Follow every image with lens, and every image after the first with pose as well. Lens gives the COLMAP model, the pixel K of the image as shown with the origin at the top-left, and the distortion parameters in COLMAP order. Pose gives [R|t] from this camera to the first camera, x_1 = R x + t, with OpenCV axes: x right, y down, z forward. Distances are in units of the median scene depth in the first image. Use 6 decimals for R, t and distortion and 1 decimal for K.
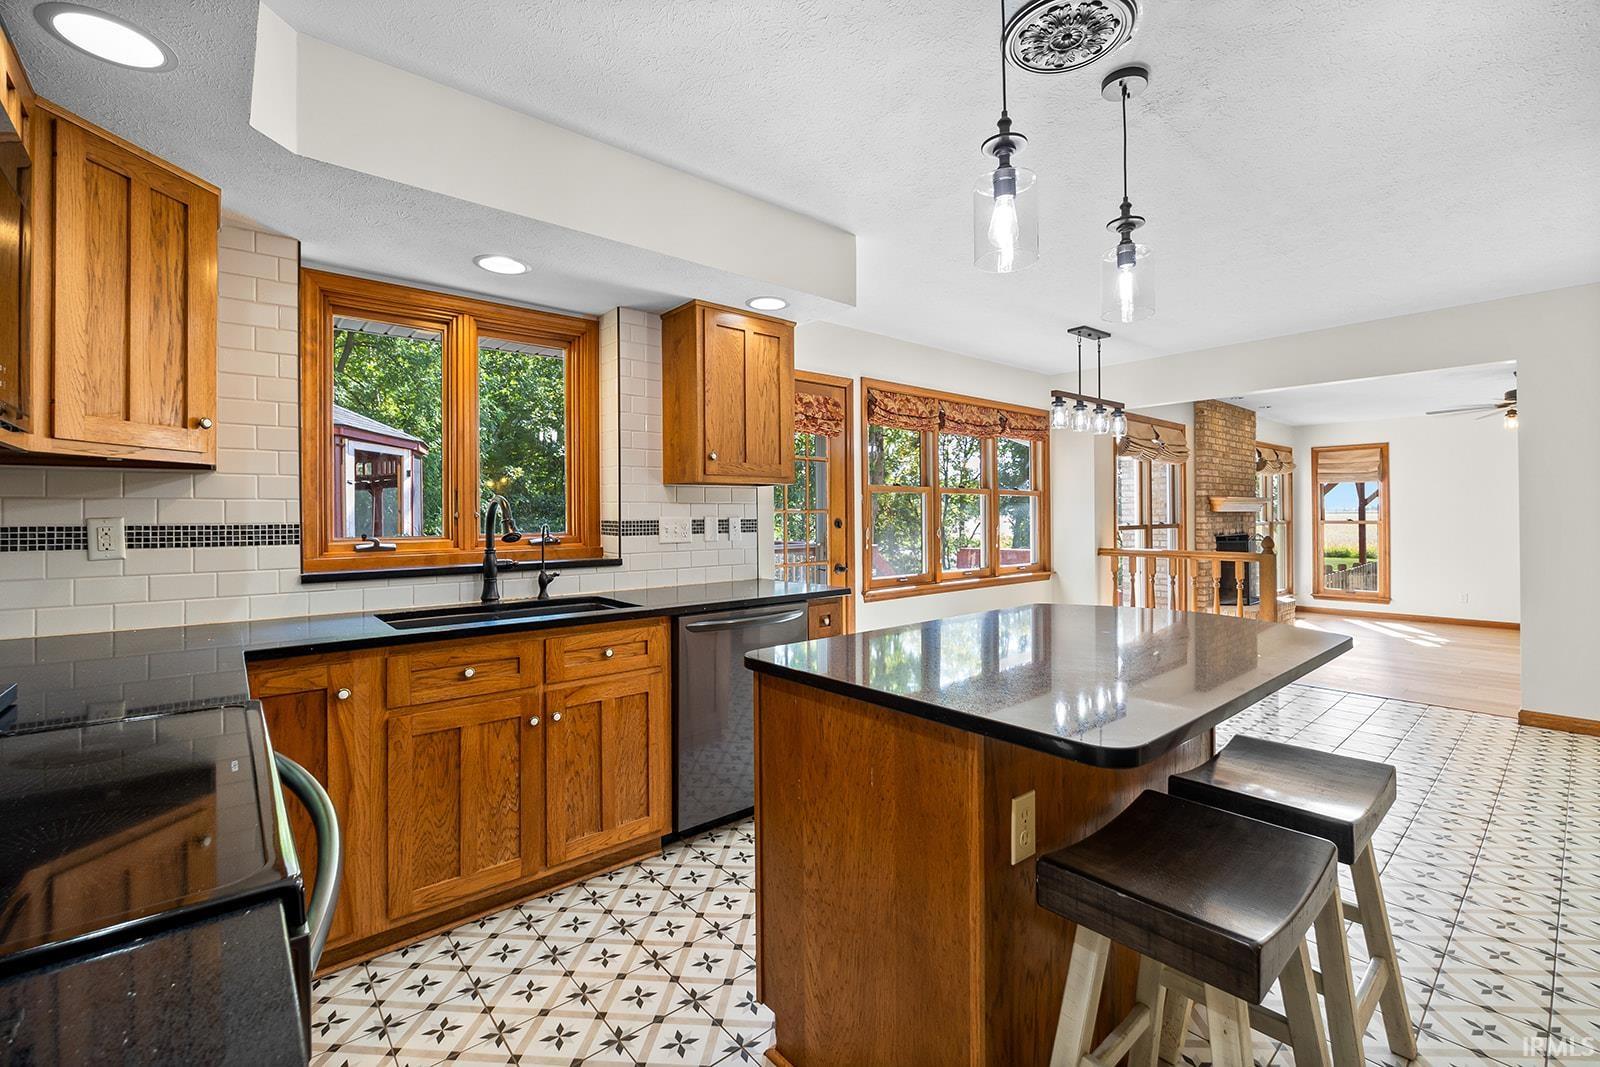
lens RADIAL K [[656.0, 0, 812.7], [0, 656.0, 511.5], [0, 0, 1]] dist [-0.009009, -0.000622]
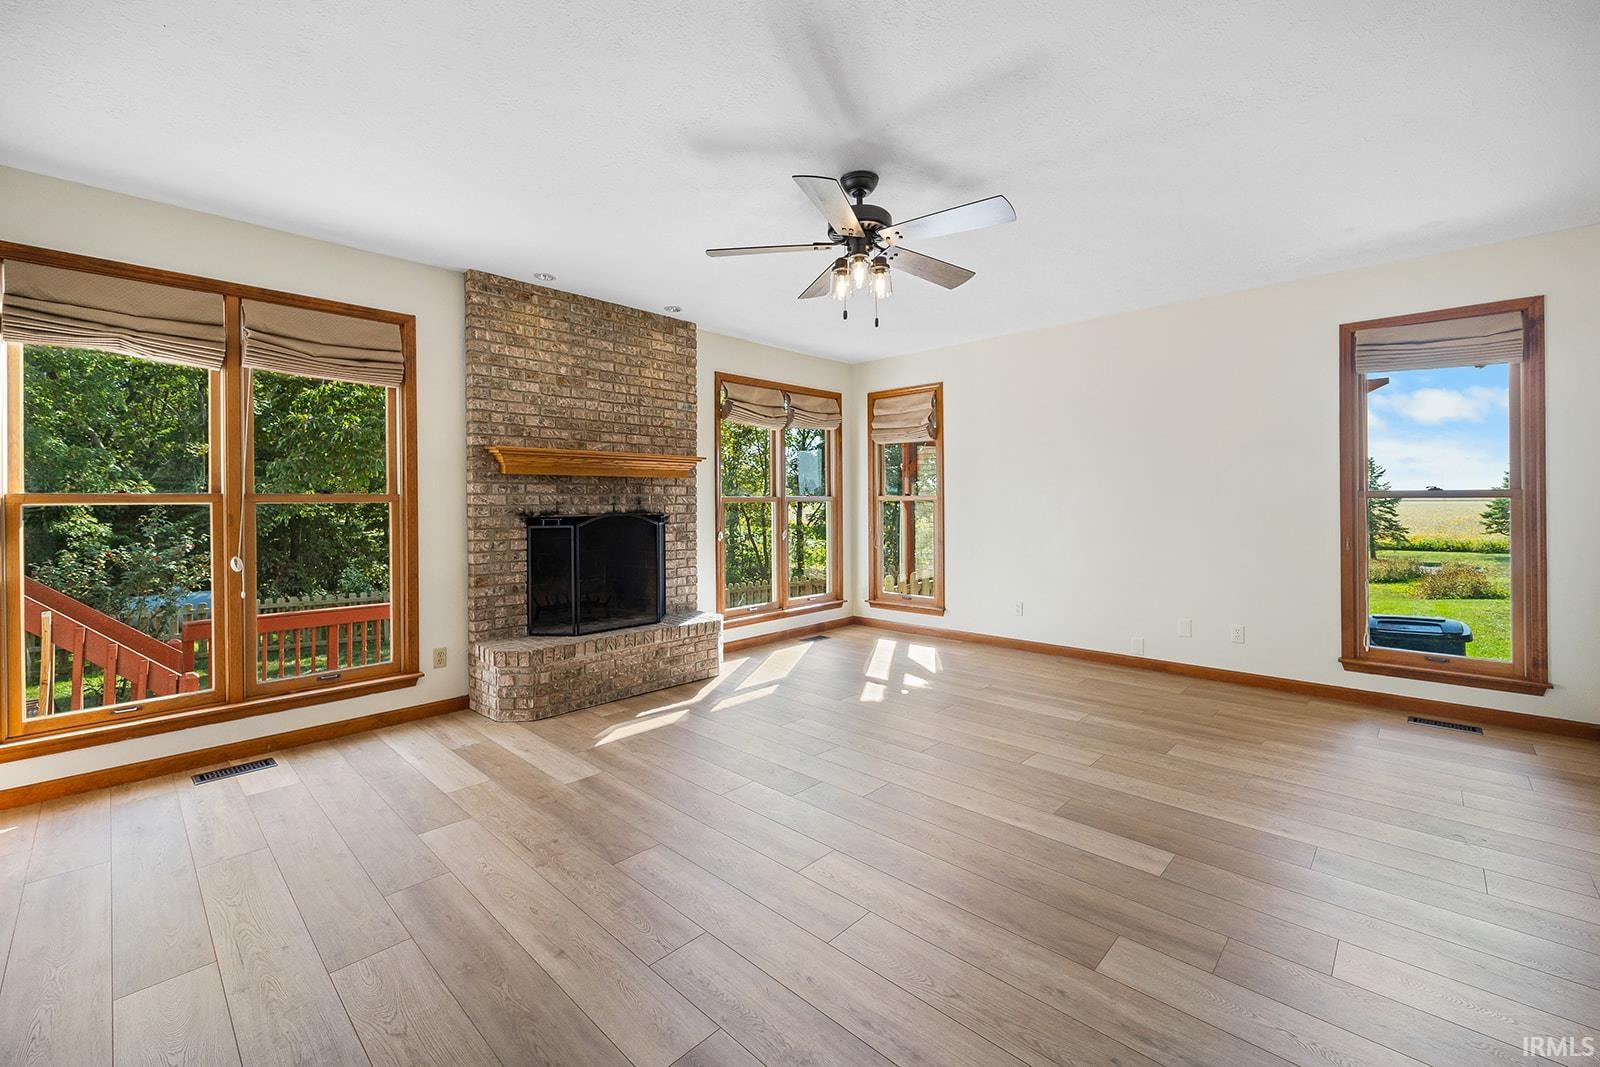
lens RADIAL K [[662.9, 0, 810.9], [0, 662.9, 501.9], [0, 0, 1]] dist [-0.000829, 0.000337]
pose [[0.991377, -0.002546, 0.131013, 0.799325], [0.002062, 0.999991, 0.003830, 0.022256], [-0.131022, -0.003527, 0.991373, 0.388444]]
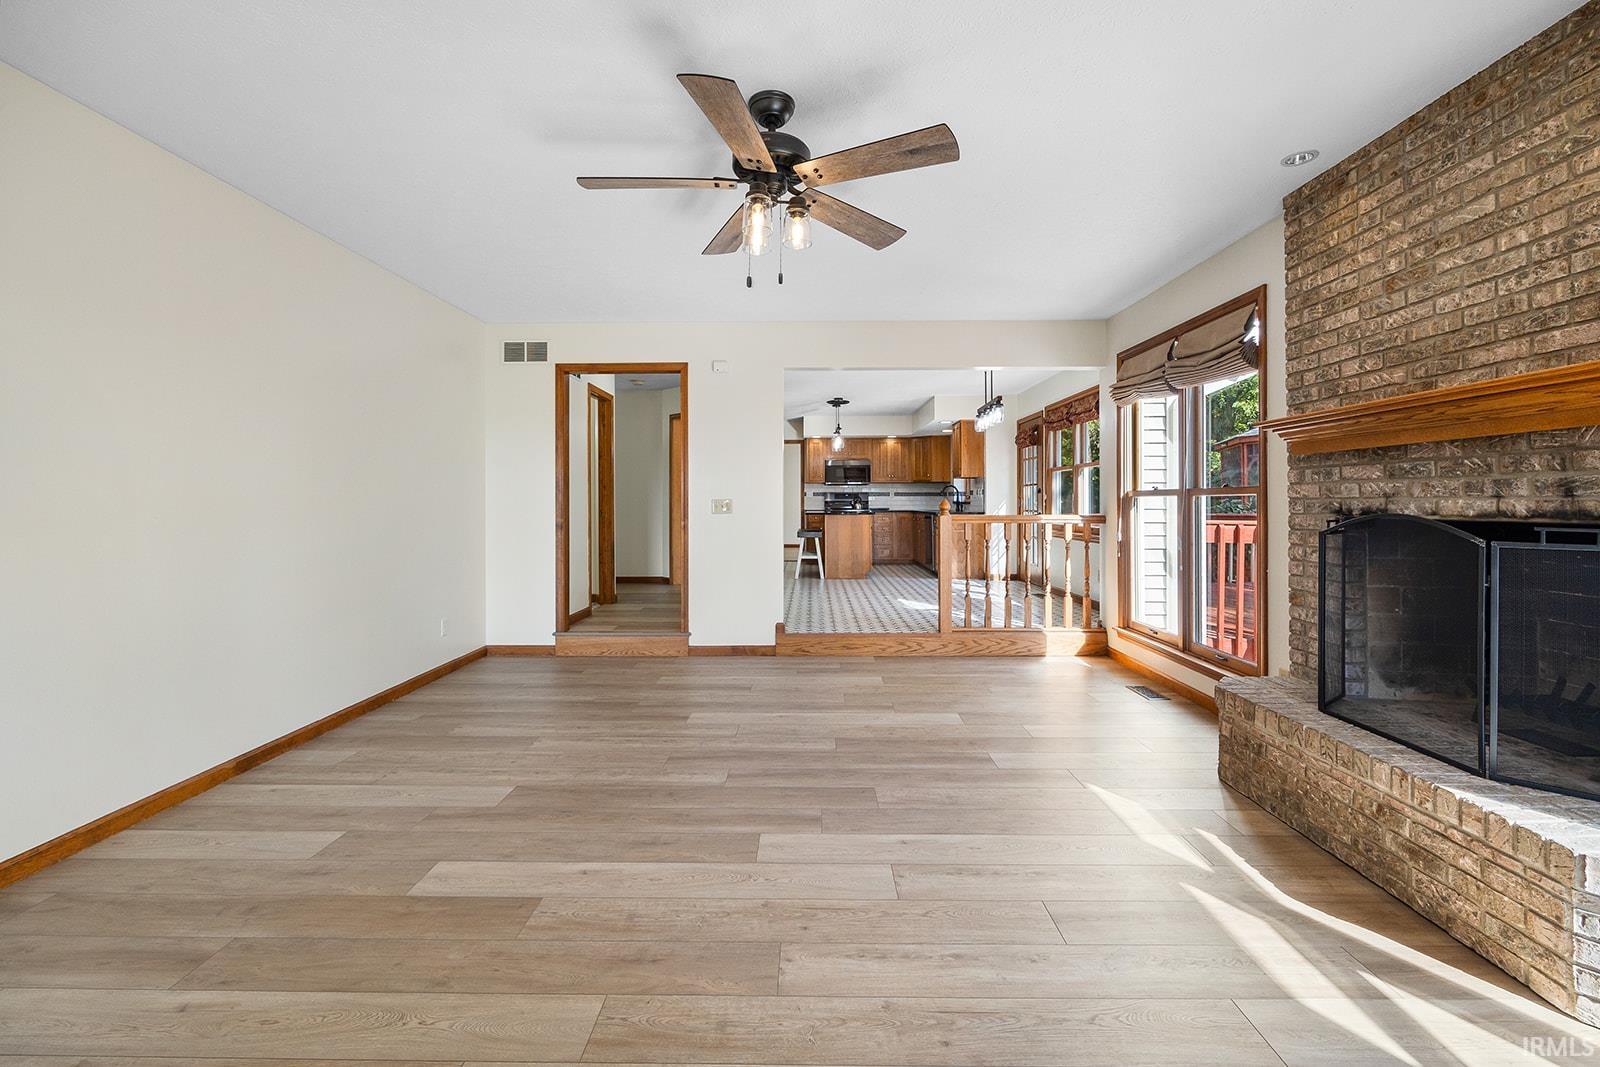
lens RADIAL K [[662.9, 0, 798.5], [0, 662.9, 502.3], [0, 0, 1]] dist [-0.000829, 0.000337]
pose [[-0.655983, 0.005984, -0.754752, 1.132761], [0.008863, 0.999961, 0.000225, 0.026396], [0.754723, -0.006542, -0.656011, 1.025067]]
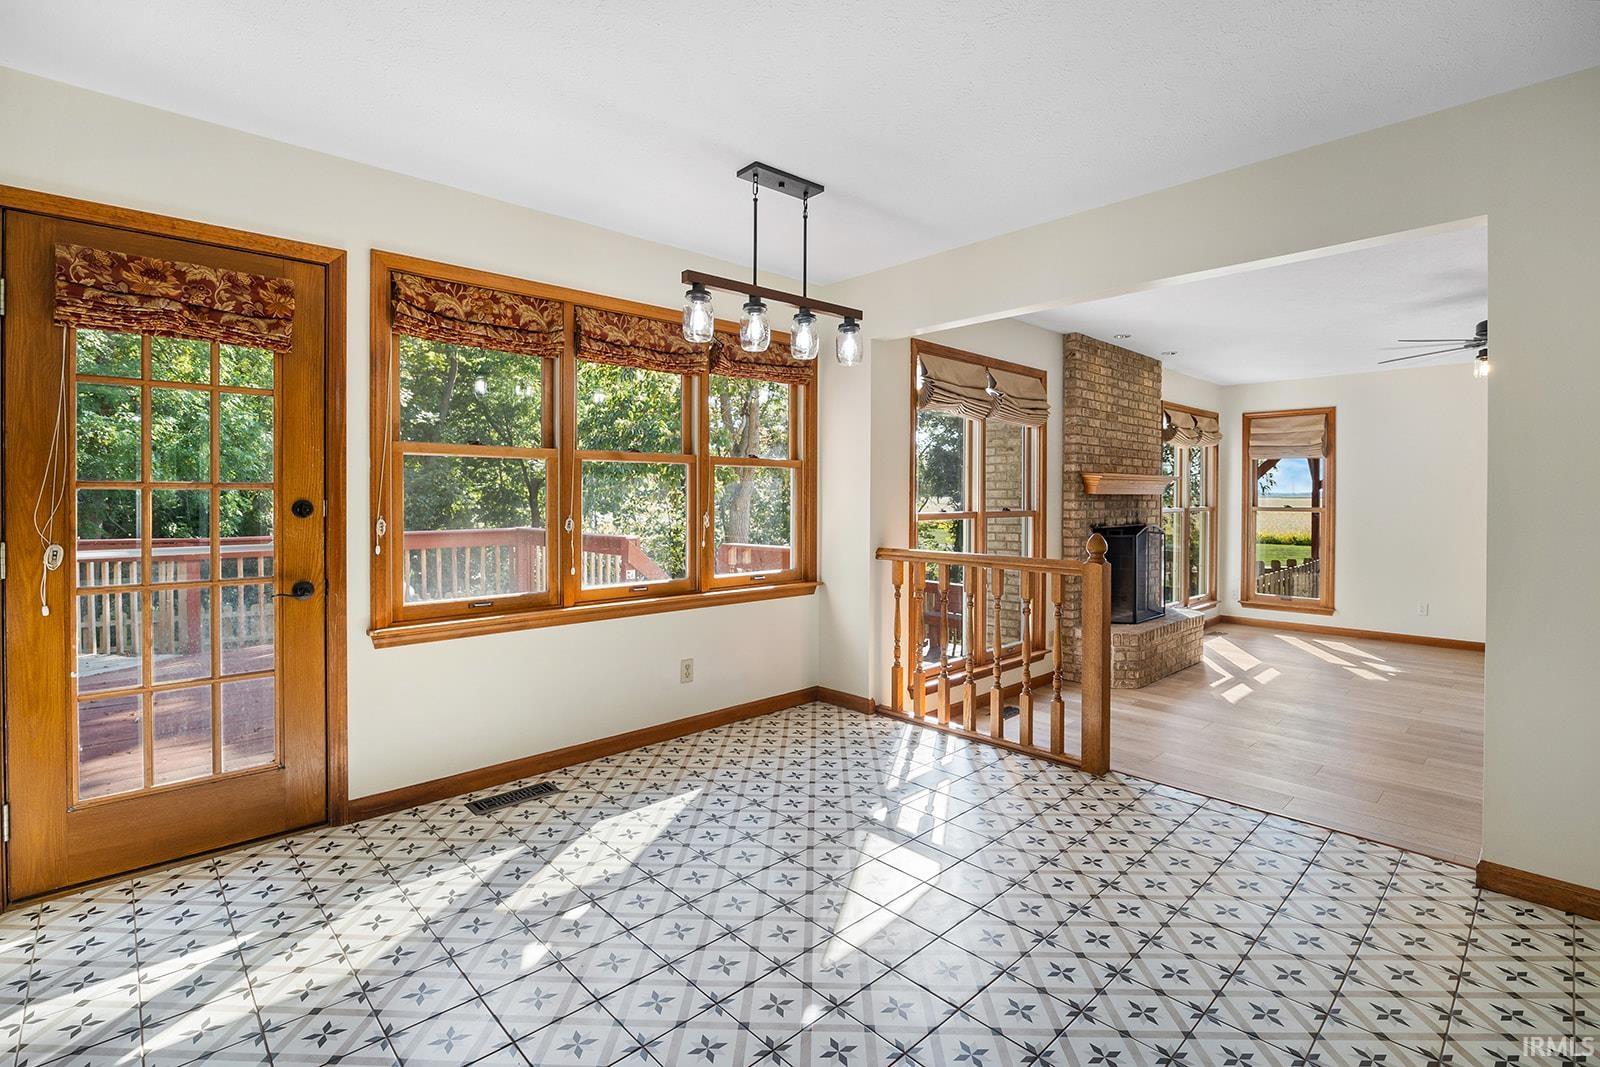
lens RADIAL K [[708.8, 0, 797.2], [0, 708.8, 502.5], [0, 0, 1]] dist [-0.019959, 0.000851]
pose [[0.999193, 0.005566, 0.039774, 0.262153], [-0.006054, 0.999908, 0.012144, 0.002038], [-0.039703, -0.012375, 0.999135, 0.236442]]
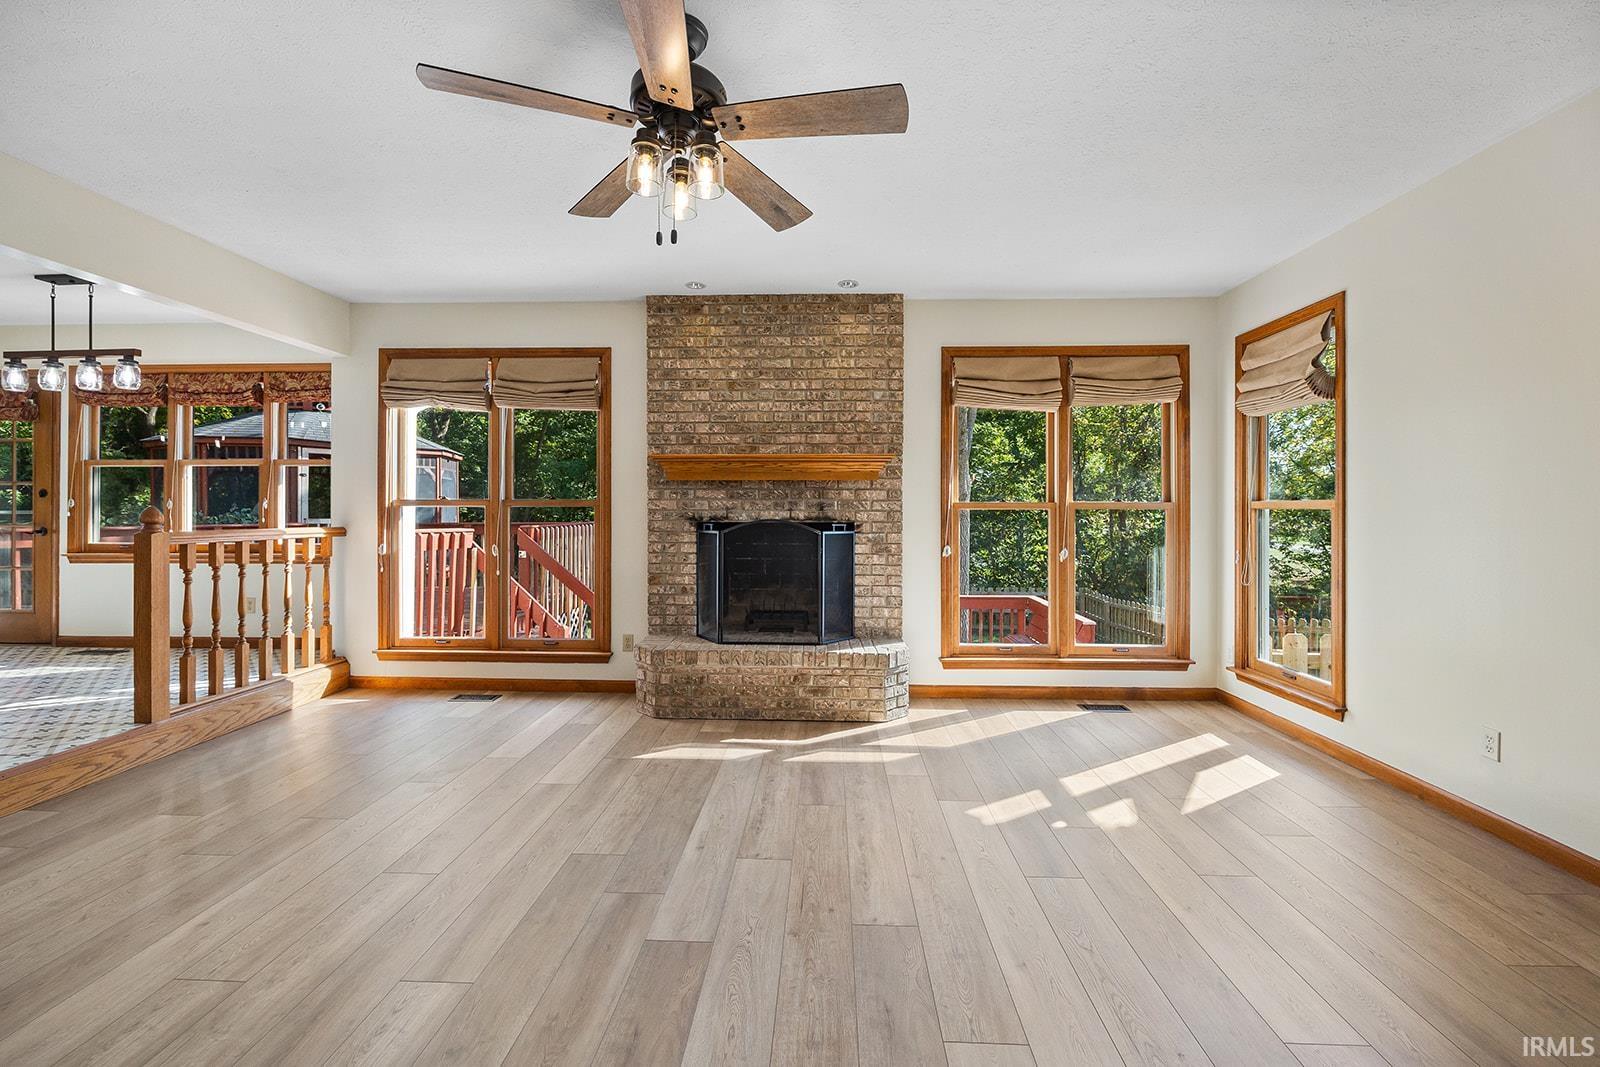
lens RADIAL K [[662.9, 0, 809.9], [0, 662.9, 510.4], [0, 0, 1]] dist [-0.000829, 0.000337]
pose [[0.747113, 0.006437, -0.664665, 1.113044], [-0.002532, 0.999973, 0.006838, 0.022717], [0.664692, -0.003426, 0.747110, 0.620897]]
